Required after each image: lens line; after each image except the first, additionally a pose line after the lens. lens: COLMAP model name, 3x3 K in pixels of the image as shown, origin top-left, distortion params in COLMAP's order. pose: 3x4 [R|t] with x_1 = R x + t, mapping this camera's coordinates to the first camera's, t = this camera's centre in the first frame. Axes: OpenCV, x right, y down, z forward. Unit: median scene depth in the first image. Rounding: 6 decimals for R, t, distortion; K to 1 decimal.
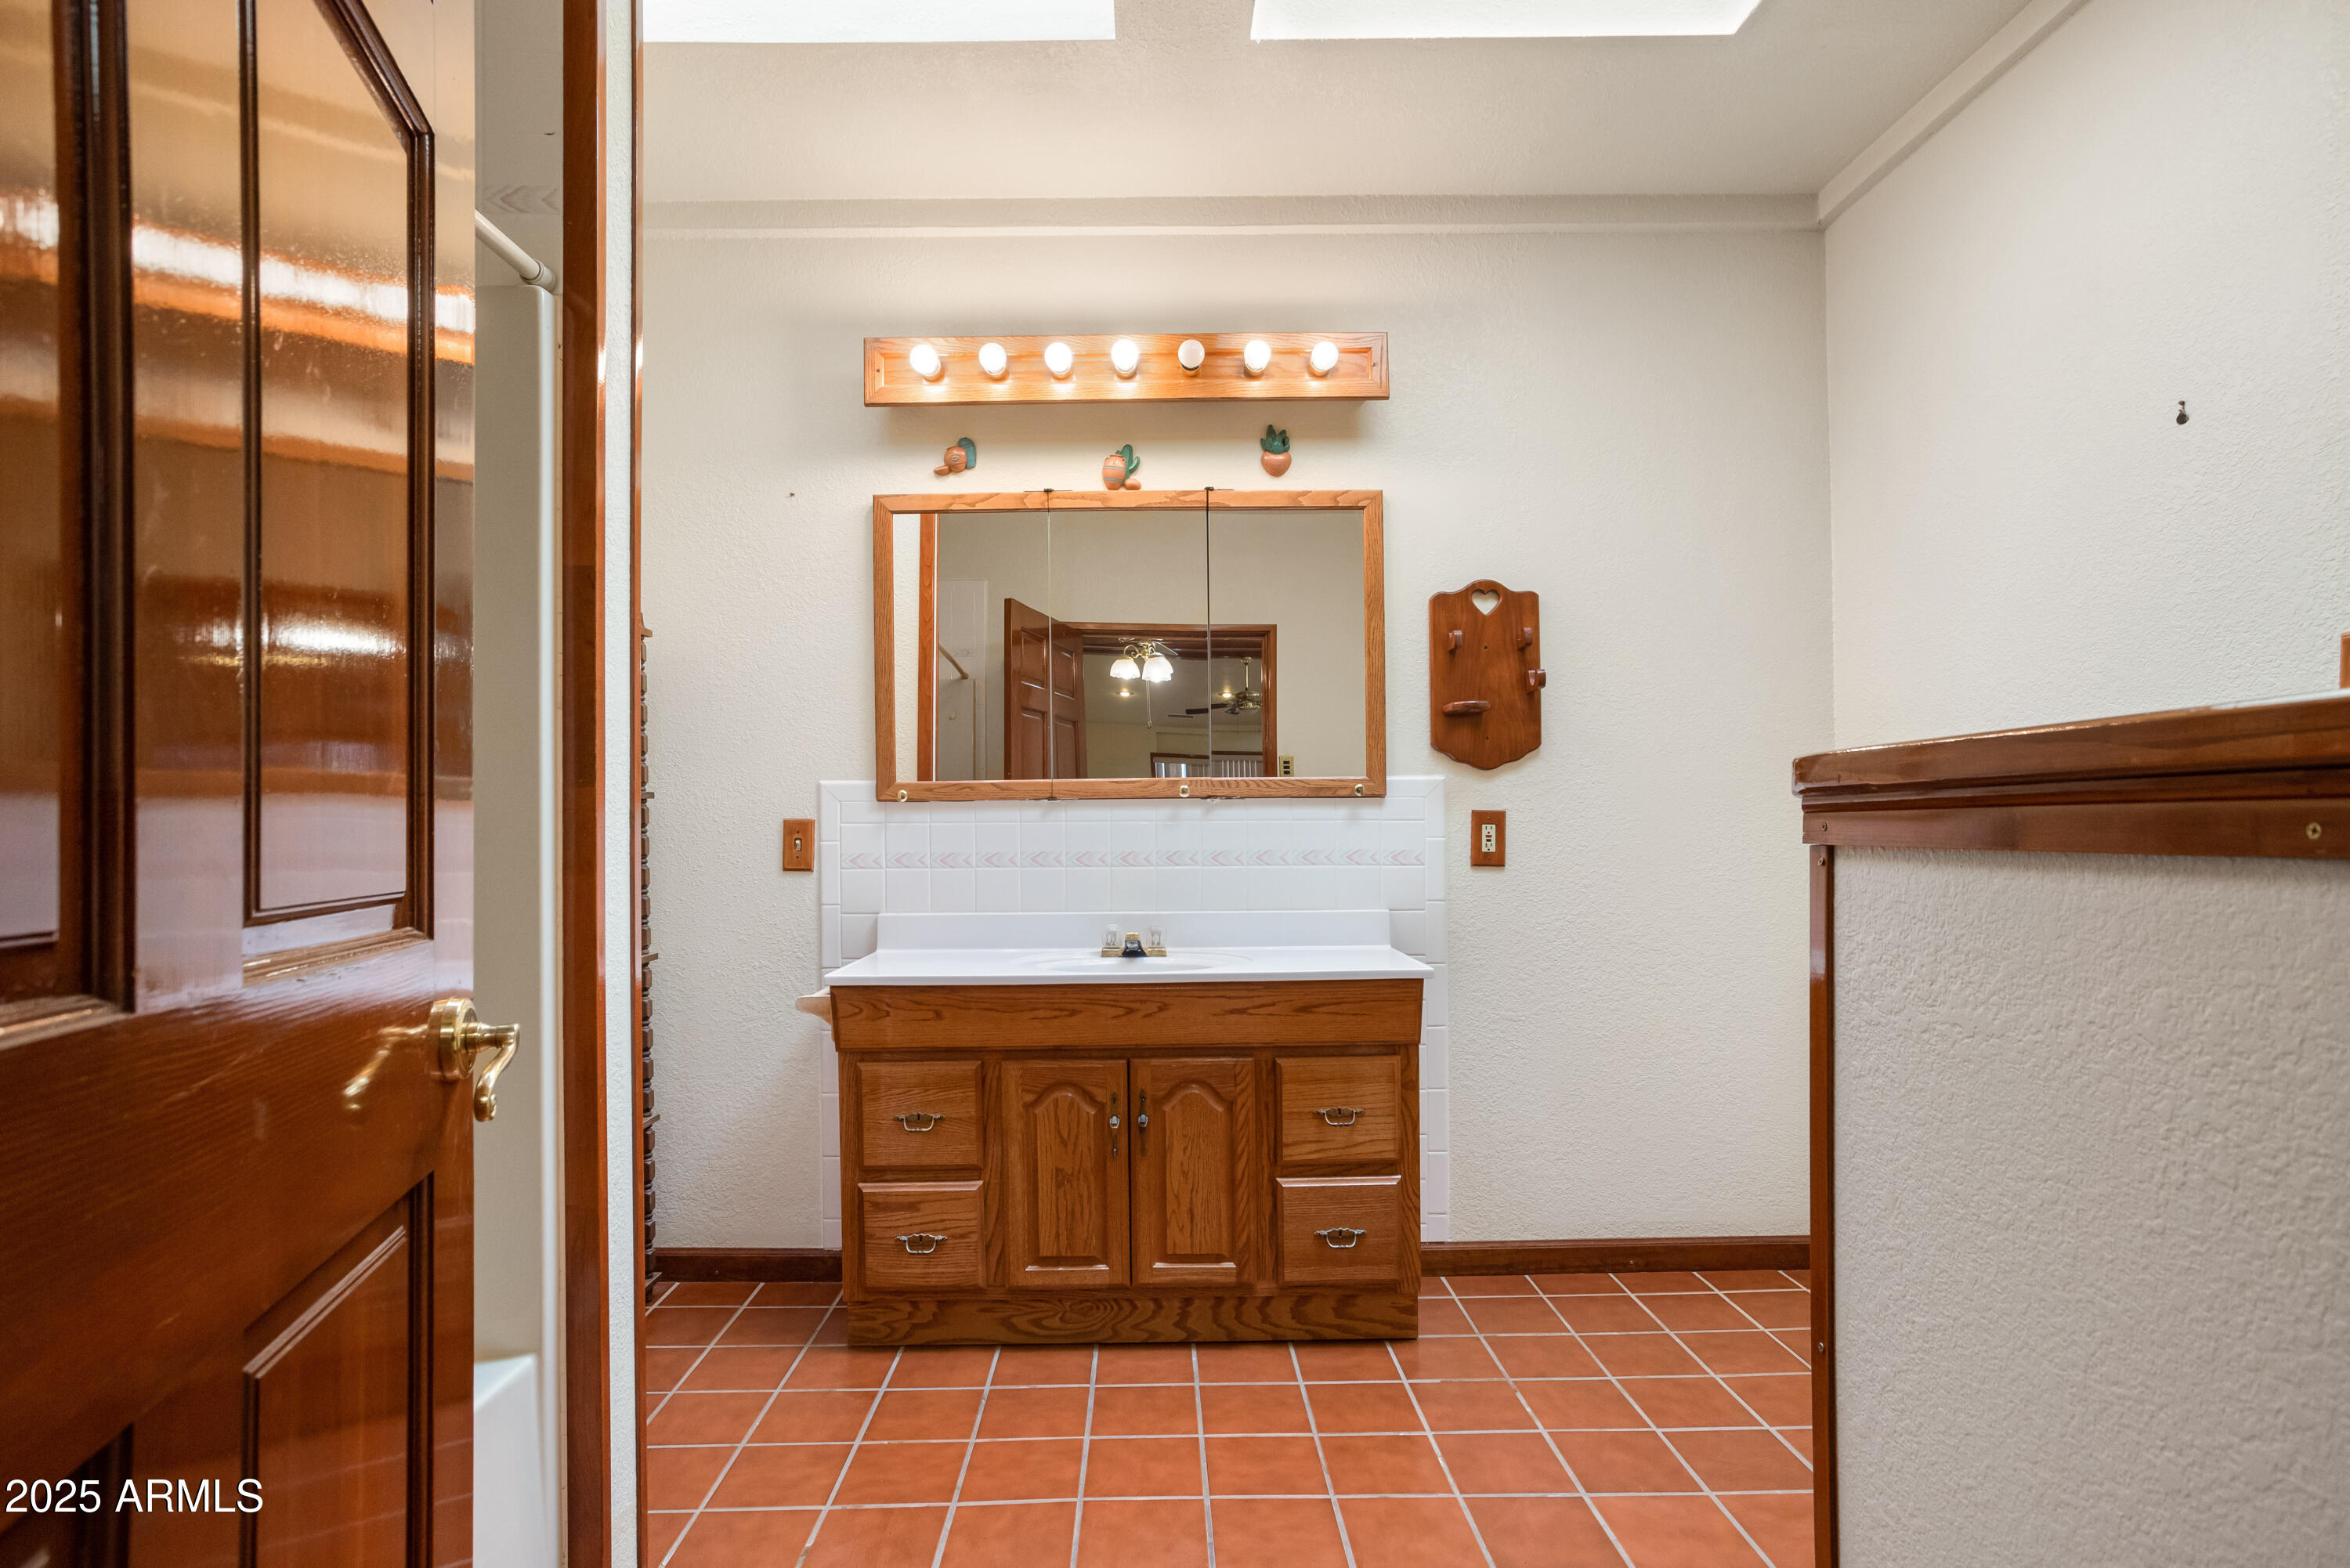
lens RADIAL K [[1166.3, 0, 1181.5], [0, 1166.3, 822.5], [0, 0, 1]] dist [-0.032836, 0.015753]
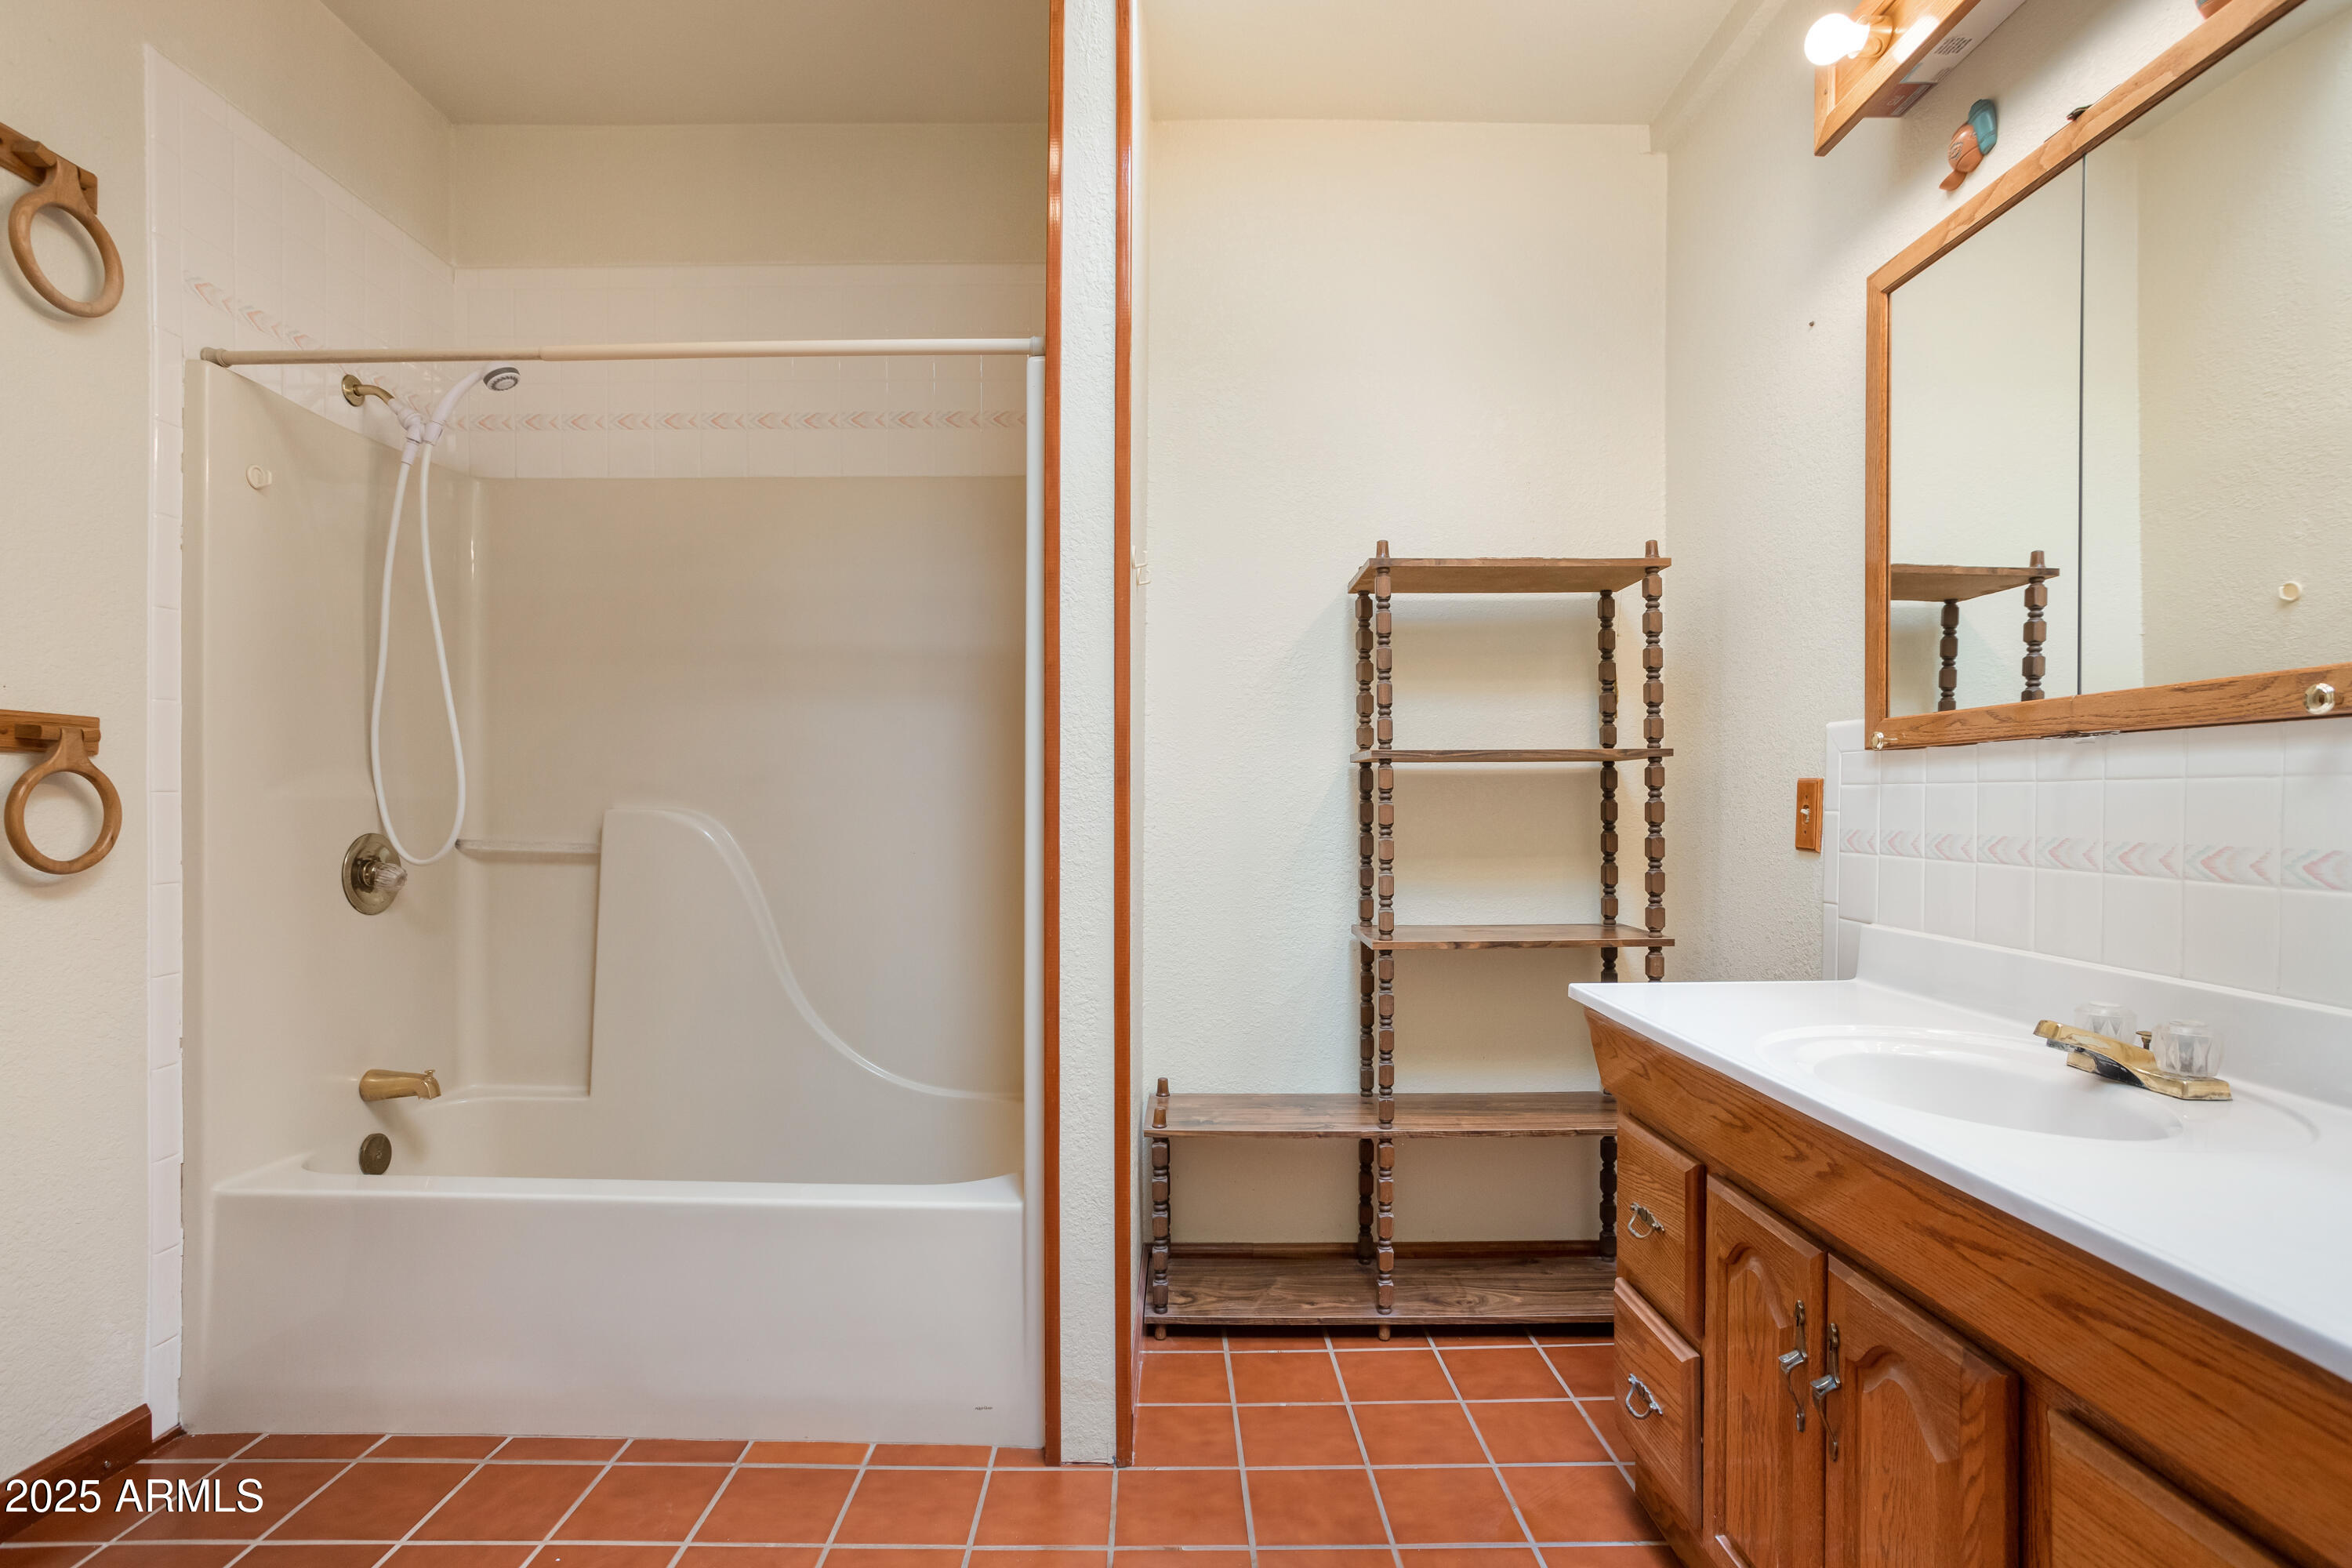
lens RADIAL K [[1167.4, 0, 1174.8], [0, 1167.4, 795.1], [0, 0, 1]] dist [-0.032836, 0.015753]
pose [[-0.007215, 0.003691, -0.999967, 0.442497], [0.000554, 0.999993, 0.003687, 0.004742], [0.999974, -0.000527, -0.007217, 0.715794]]
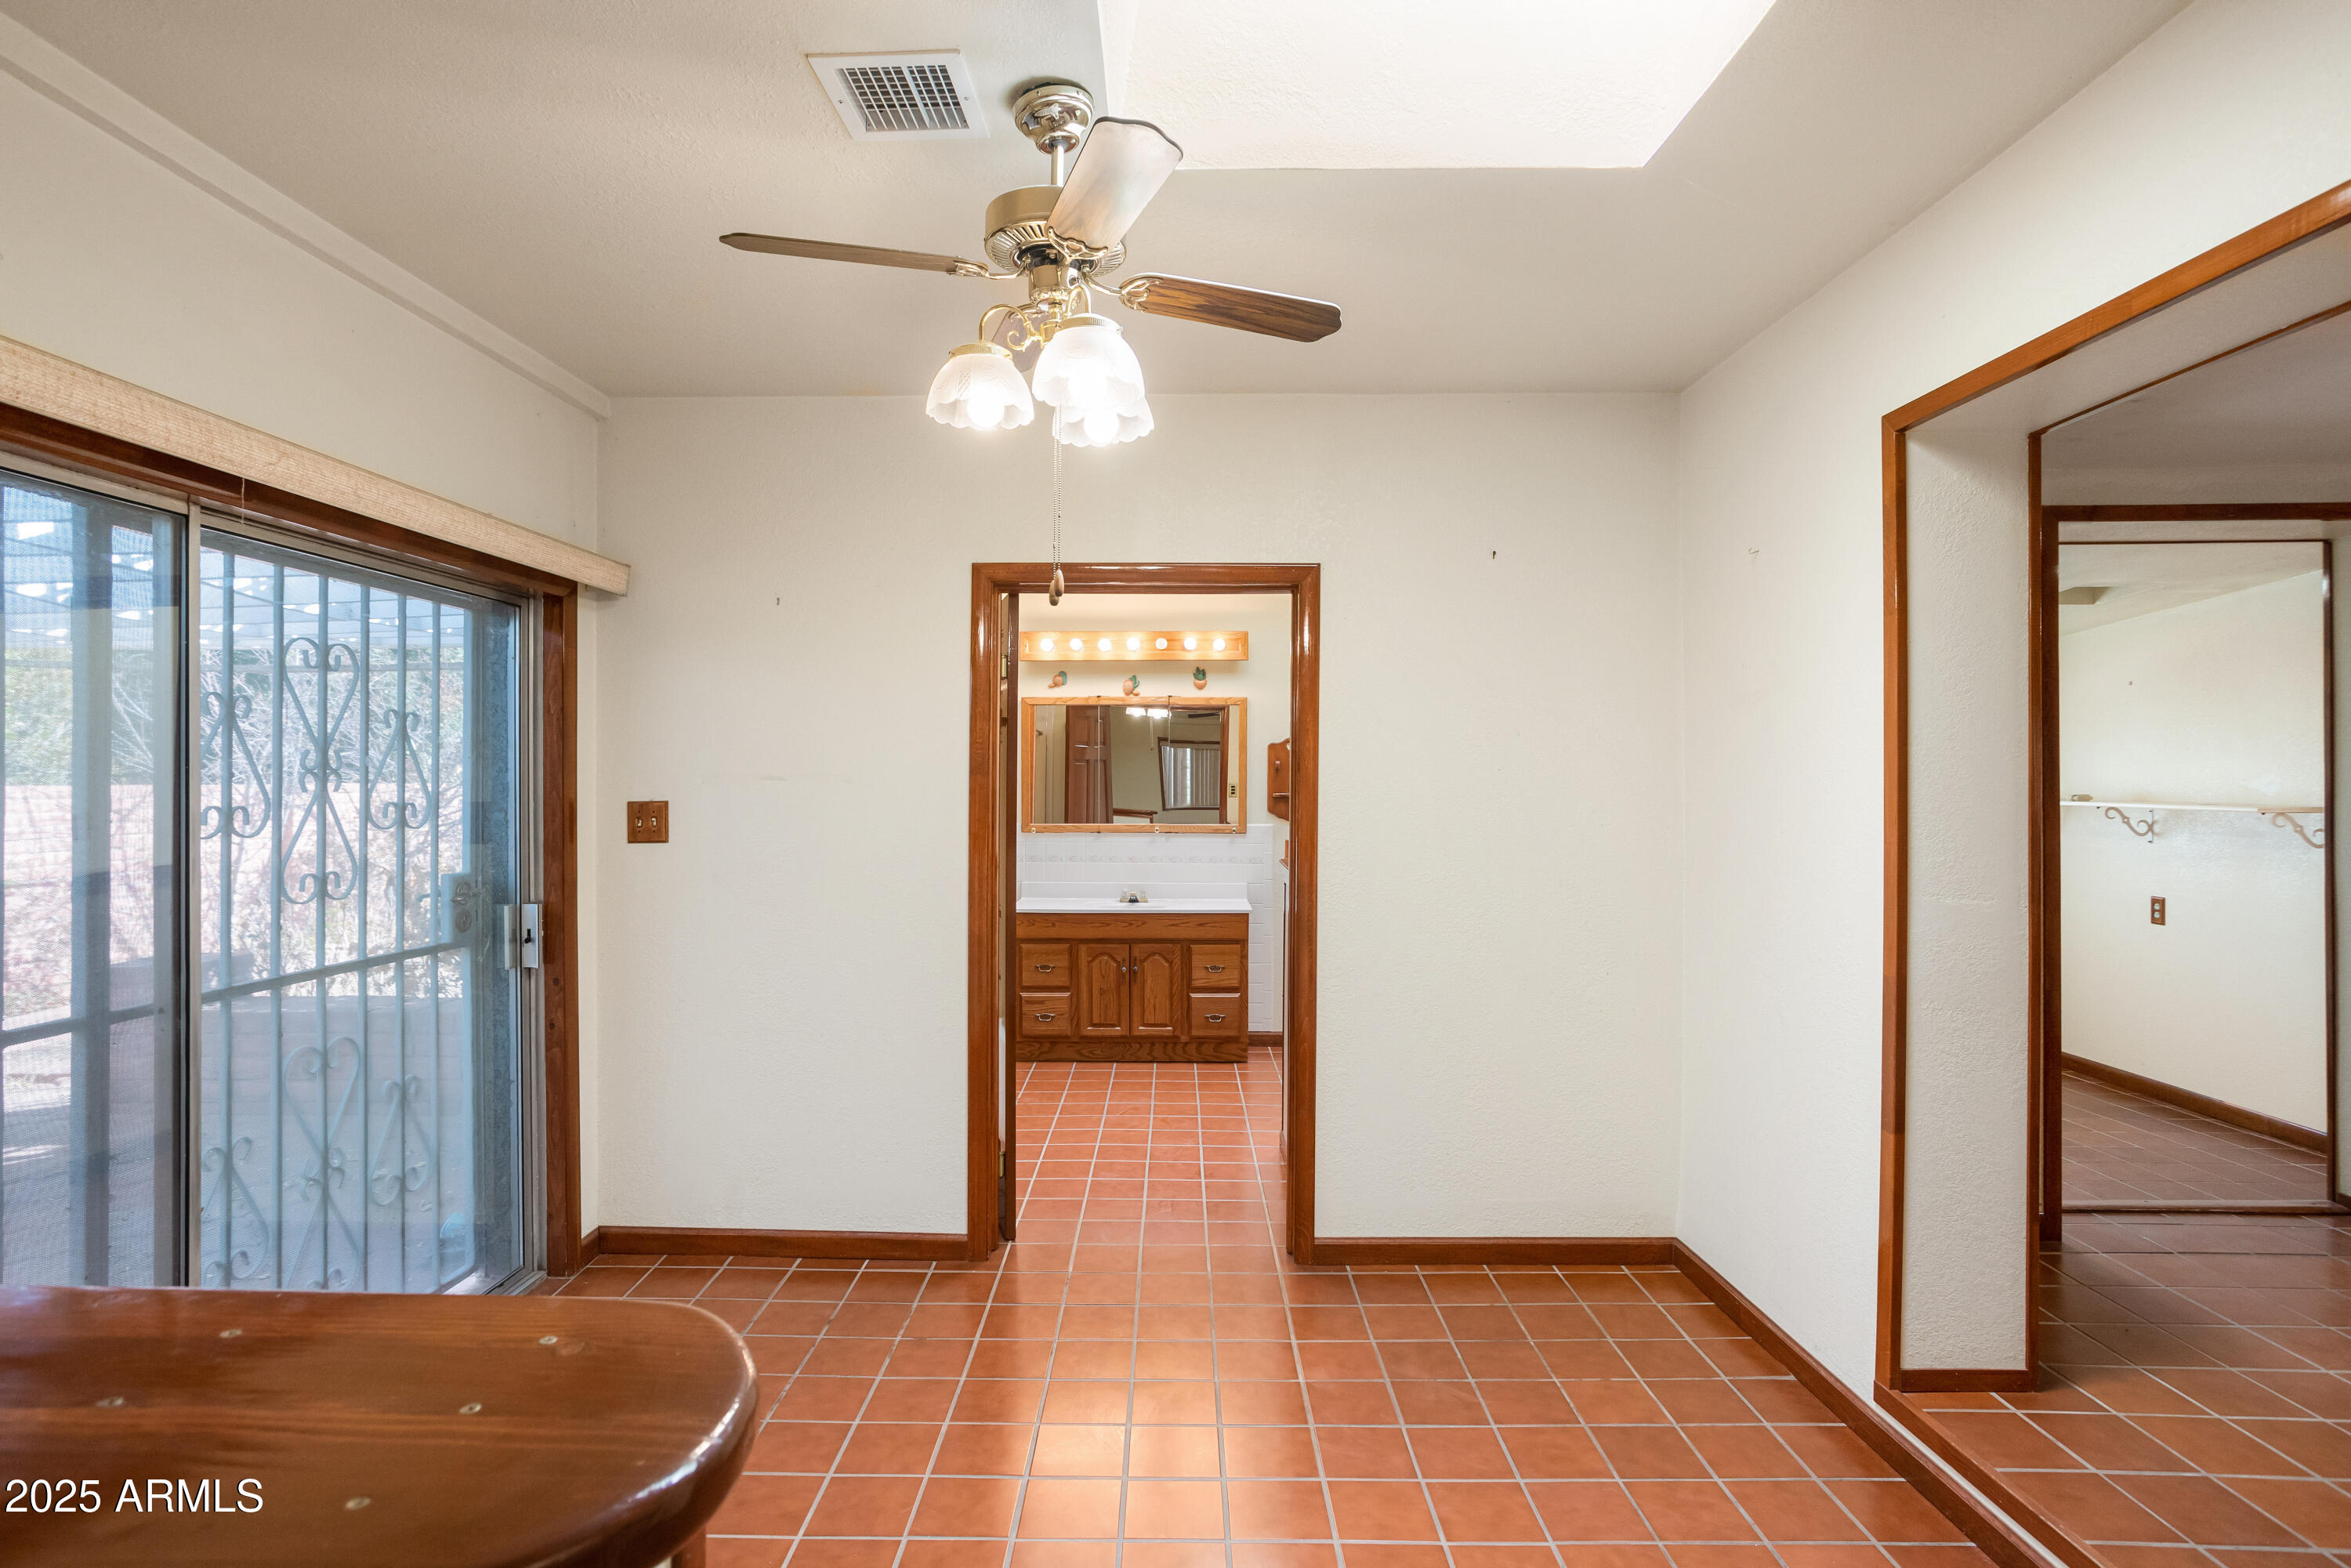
lens RADIAL K [[1166.8, 0, 1171.1], [0, 1166.8, 778.4], [0, 0, 1]] dist [-0.032836, 0.015753]
pose [[0.999648, 0.013813, -0.022635, 0.091912], [-0.013881, 0.999900, -0.002844, -0.140450], [0.022594, 0.003157, 0.999740, -1.458912]]
